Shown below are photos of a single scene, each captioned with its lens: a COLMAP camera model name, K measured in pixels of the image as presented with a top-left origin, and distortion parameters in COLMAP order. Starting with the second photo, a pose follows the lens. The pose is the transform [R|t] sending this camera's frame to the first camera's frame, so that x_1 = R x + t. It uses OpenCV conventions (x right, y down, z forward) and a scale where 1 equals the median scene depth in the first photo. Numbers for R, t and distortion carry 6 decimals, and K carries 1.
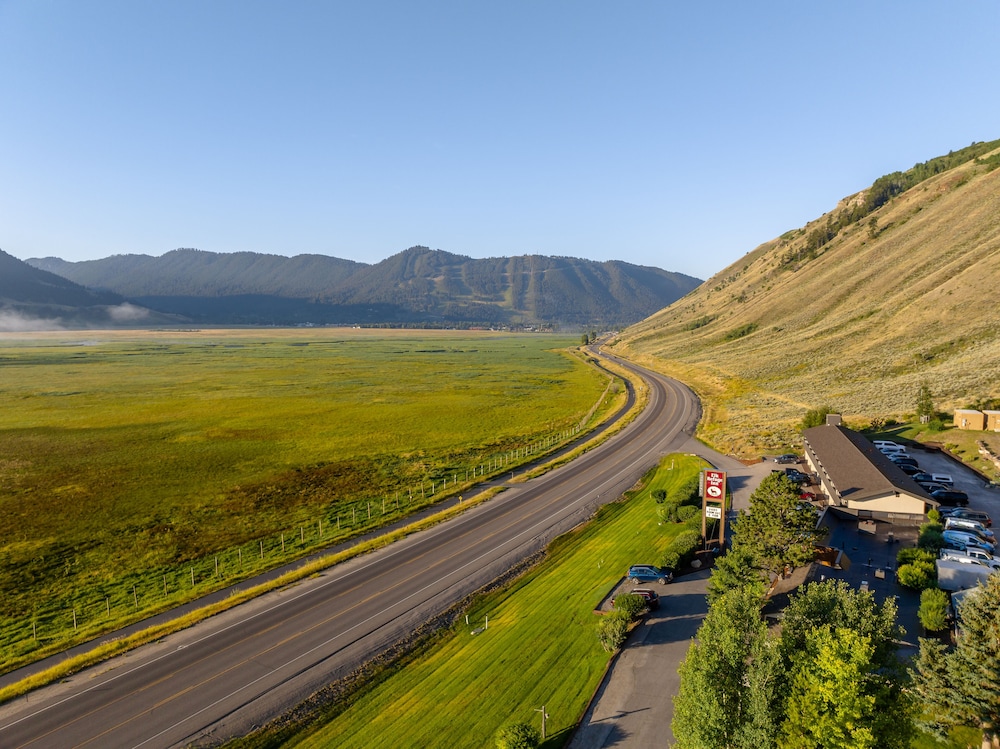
lens RADIAL K [[705.4, 0, 500.0], [0, 705.4, 374.5], [0, 0, 1]] dist [-0.036503, 0.001740]
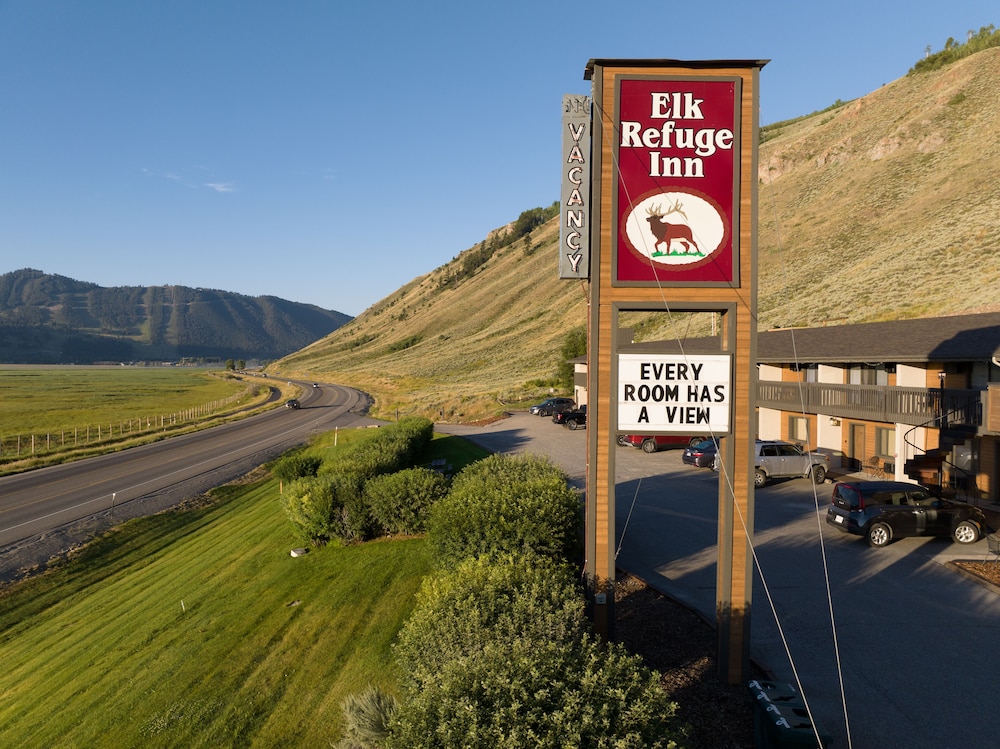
lens RADIAL K [[705.4, 0, 500.0], [0, 705.4, 374.5], [0, 0, 1]] dist [-0.036503, 0.001740]
pose [[0.888337, -0.004741, 0.459168, 0.033567], [0.031507, 0.998219, -0.050648, 0.030998], [-0.458111, 0.059460, 0.886904, 0.140175]]
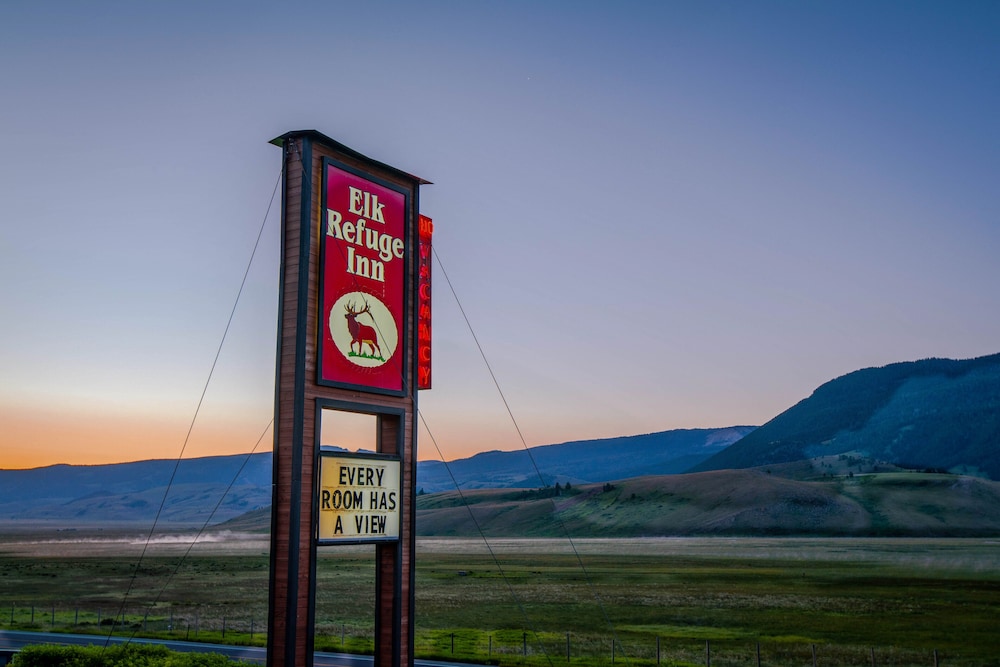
lens RADIAL K [[1064.8, 0, 500.6], [0, 1064.8, 380.6], [0, 0, 1]] dist [0.004442, -0.001159]
pose [[0.130827, 0.110706, 0.985205, 0.018646], [0.057038, 0.991259, -0.118960, 0.031110], [-0.989763, 0.071758, 0.123369, 0.148284]]
